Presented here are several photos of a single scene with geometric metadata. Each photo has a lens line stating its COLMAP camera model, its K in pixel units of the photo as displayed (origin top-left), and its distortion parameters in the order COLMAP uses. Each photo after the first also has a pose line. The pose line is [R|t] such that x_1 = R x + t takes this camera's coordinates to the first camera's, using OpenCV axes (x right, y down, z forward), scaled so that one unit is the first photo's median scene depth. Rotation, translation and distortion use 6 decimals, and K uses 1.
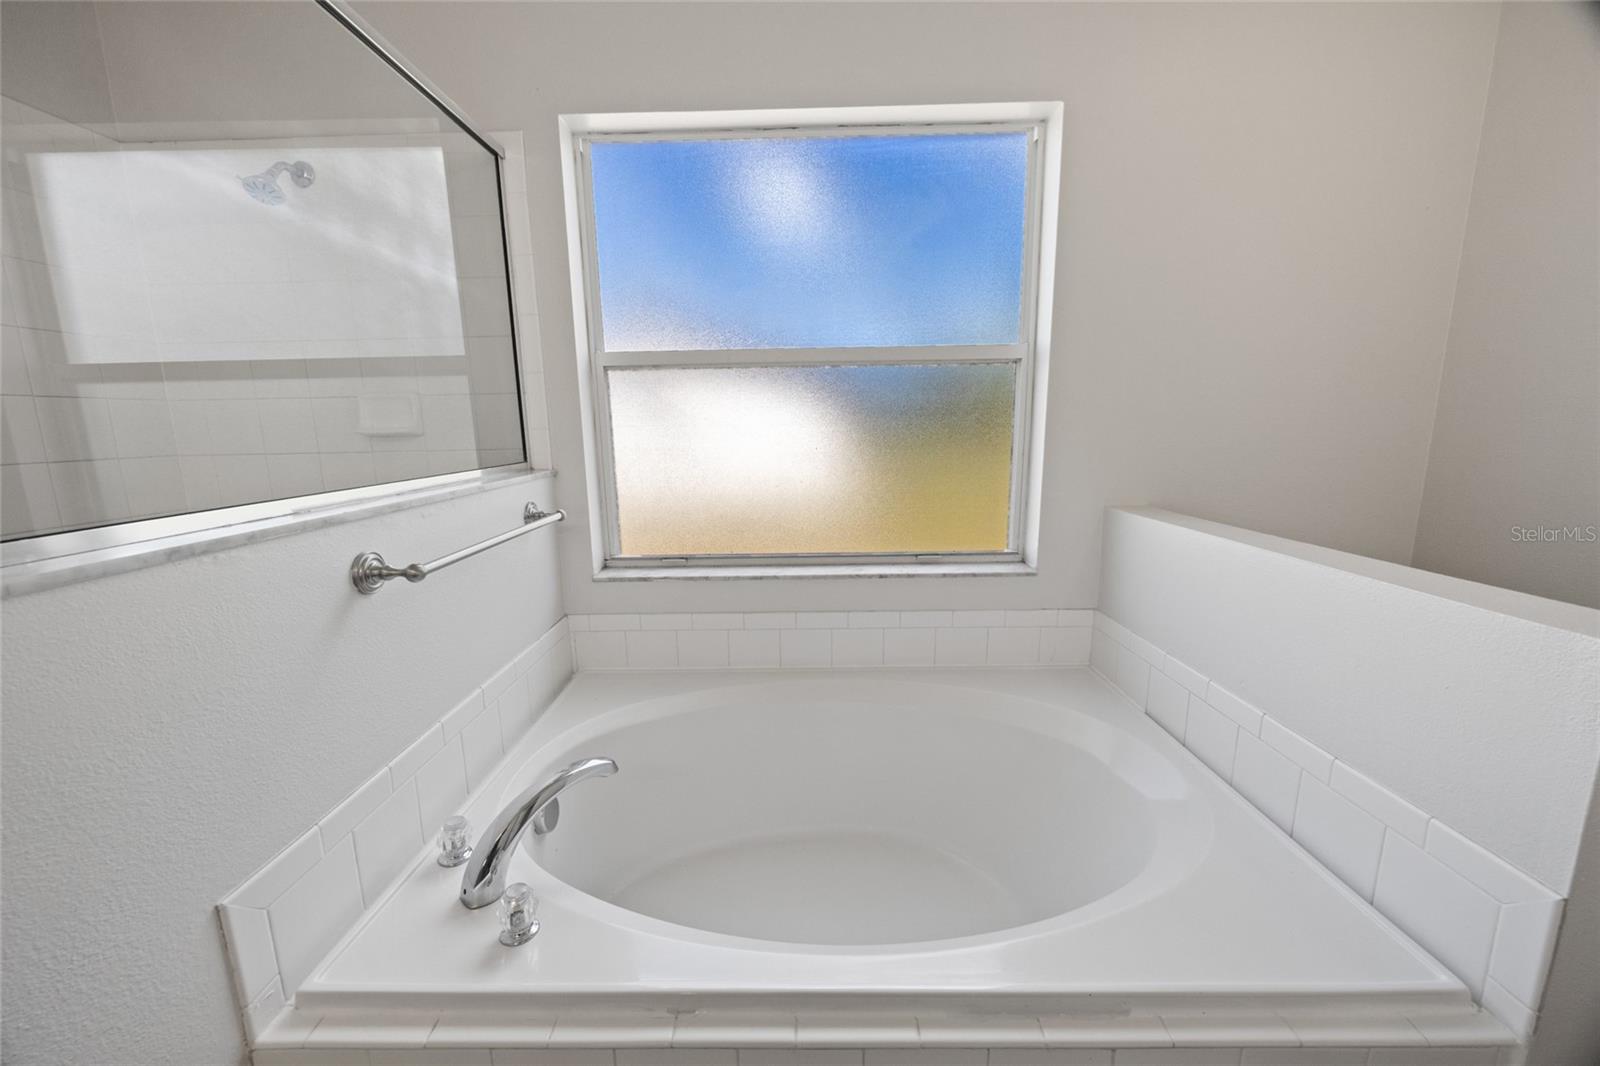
lens RADIAL K [[613.0, 0, 790.6], [0, 613.0, 532.6], [0, 0, 1]] dist [-0.002226, -0.000222]
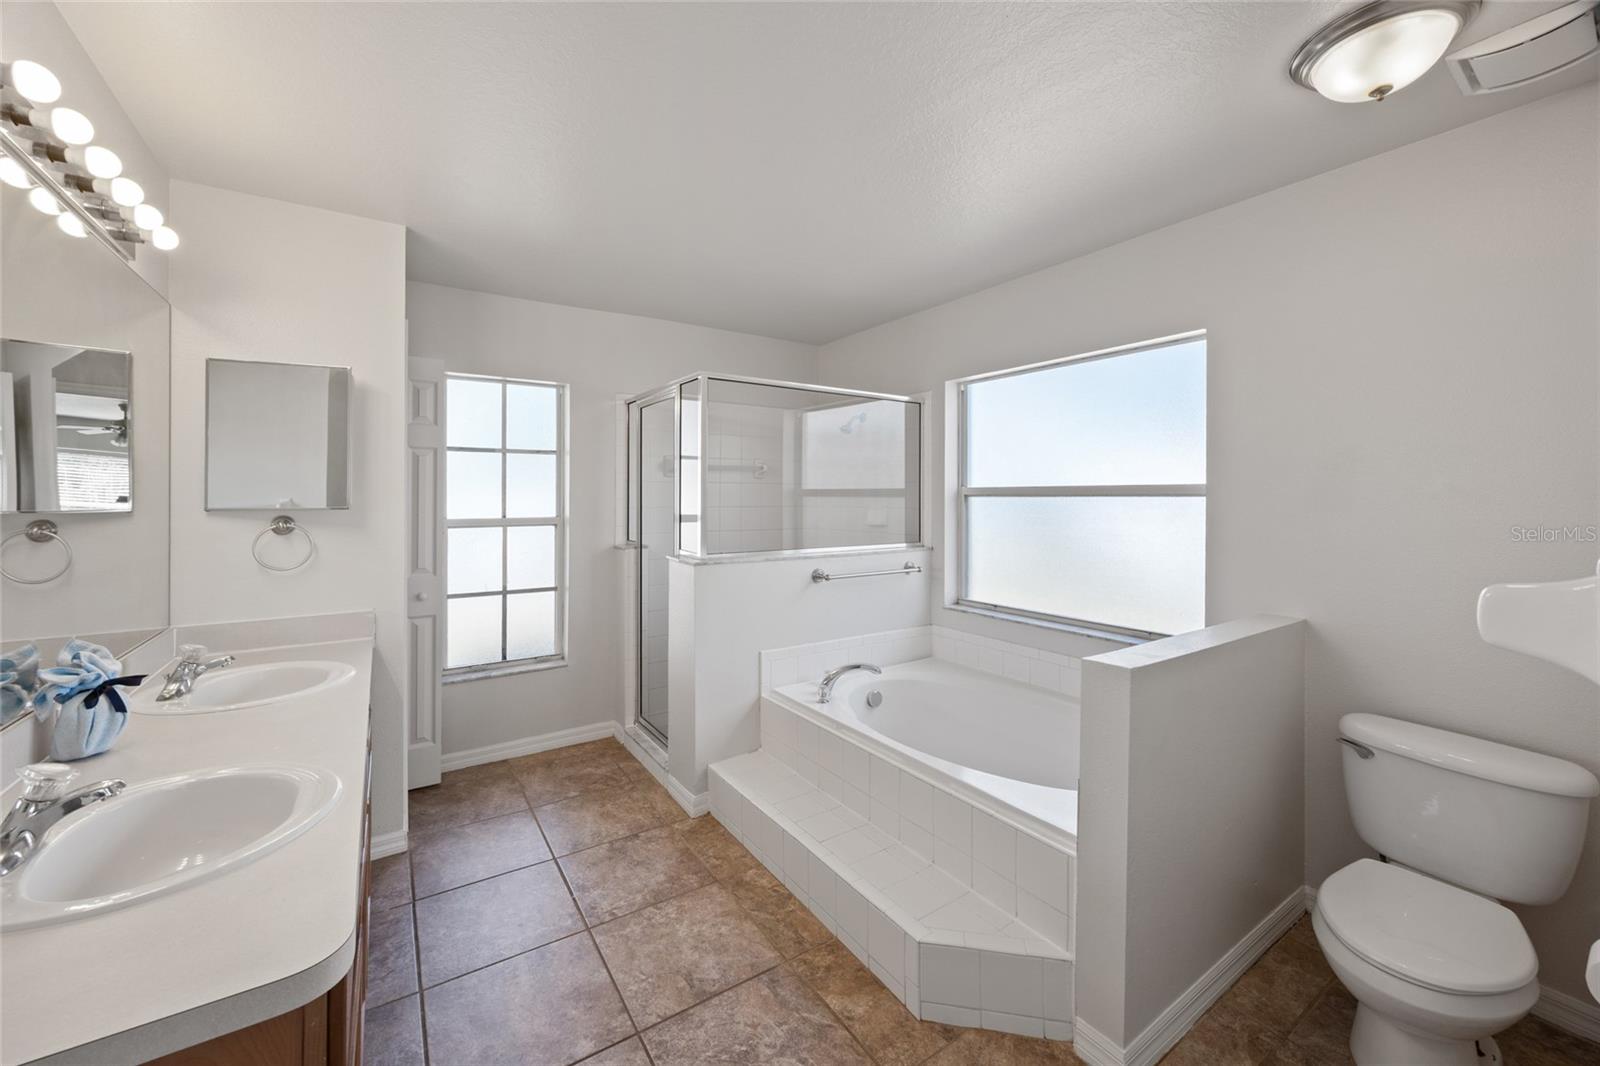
lens RADIAL K [[613.0, 0, 797.4], [0, 613.0, 499.1], [0, 0, 1]] dist [-0.002226, -0.000222]
pose [[0.573777, 0.020045, -0.818766, 0.993555], [-0.158543, 0.983509, -0.087026, -0.015553], [0.803520, 0.179743, 0.567493, -0.502387]]
